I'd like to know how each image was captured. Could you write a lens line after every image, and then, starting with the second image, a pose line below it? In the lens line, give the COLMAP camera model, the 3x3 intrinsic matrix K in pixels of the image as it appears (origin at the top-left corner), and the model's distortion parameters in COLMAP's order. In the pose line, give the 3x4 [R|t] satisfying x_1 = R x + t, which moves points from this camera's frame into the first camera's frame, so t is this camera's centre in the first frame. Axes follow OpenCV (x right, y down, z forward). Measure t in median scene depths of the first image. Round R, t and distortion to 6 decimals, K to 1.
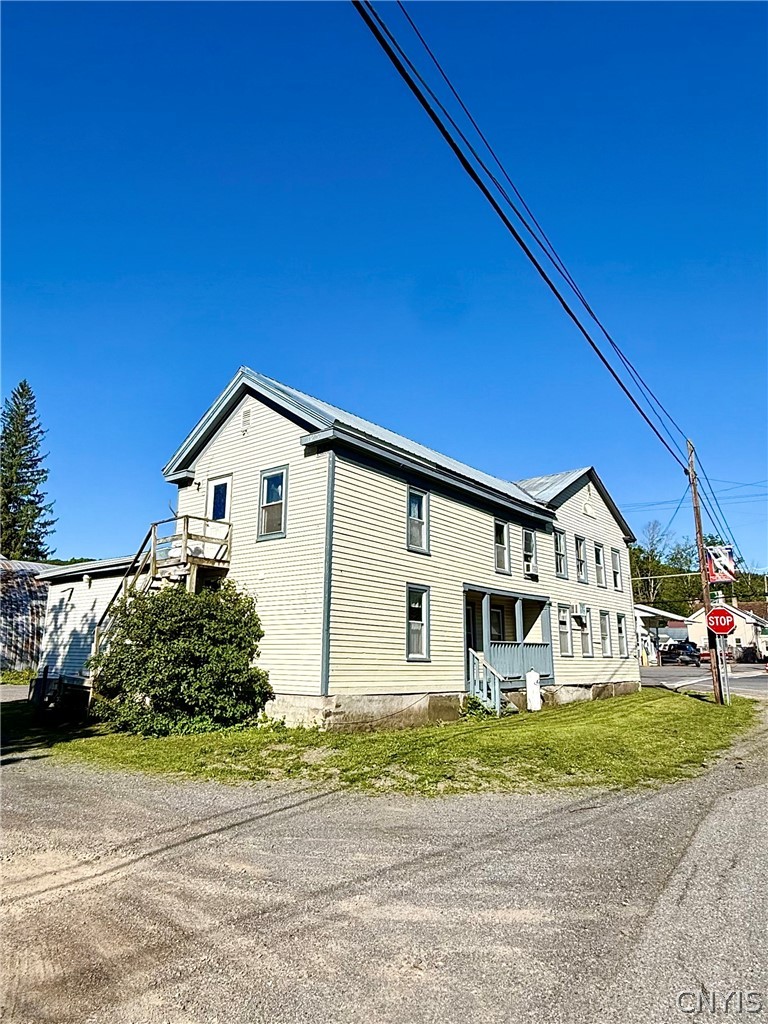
lens RADIAL K [[651.1, 0, 384.0], [0, 651.1, 512.0], [0, 0, 1]] dist [0.002091, 0.000769]
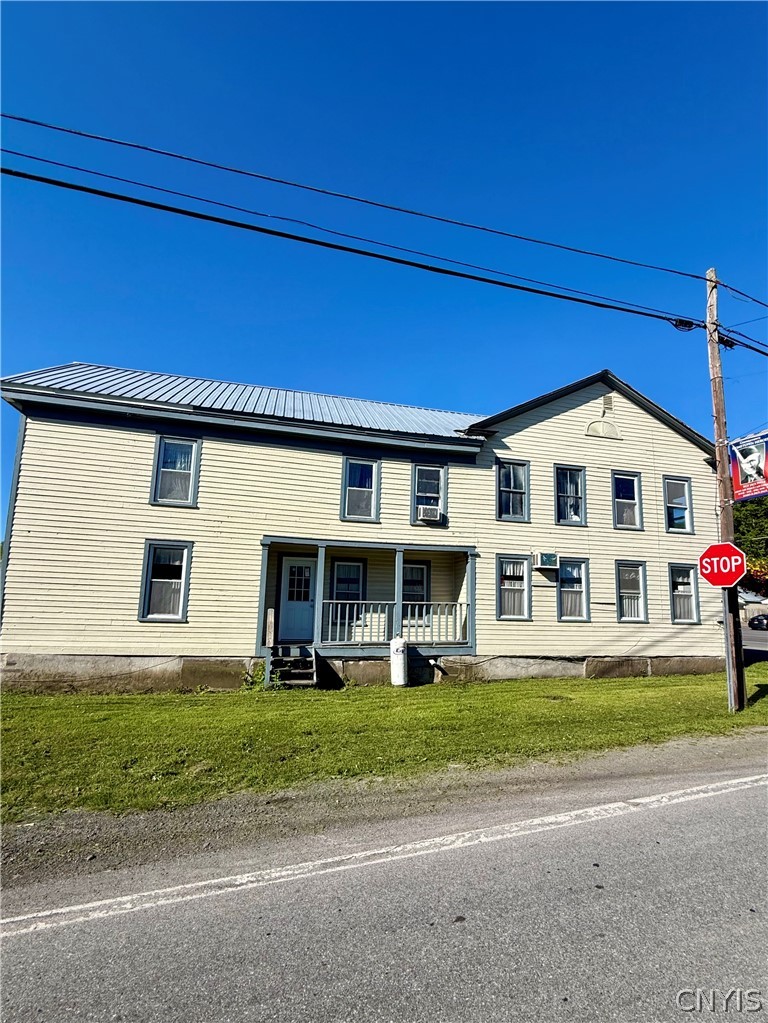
lens RADIAL K [[469.3, 0, 384.3], [0, 469.3, 557.6], [0, 0, 1]] dist [0.002923, 0.000256]
pose [[0.793144, -0.061739, -0.605896, 0.564850], [0.119346, 0.991316, 0.055217, 0.109213], [0.597226, -0.116106, 0.793625, 0.524889]]
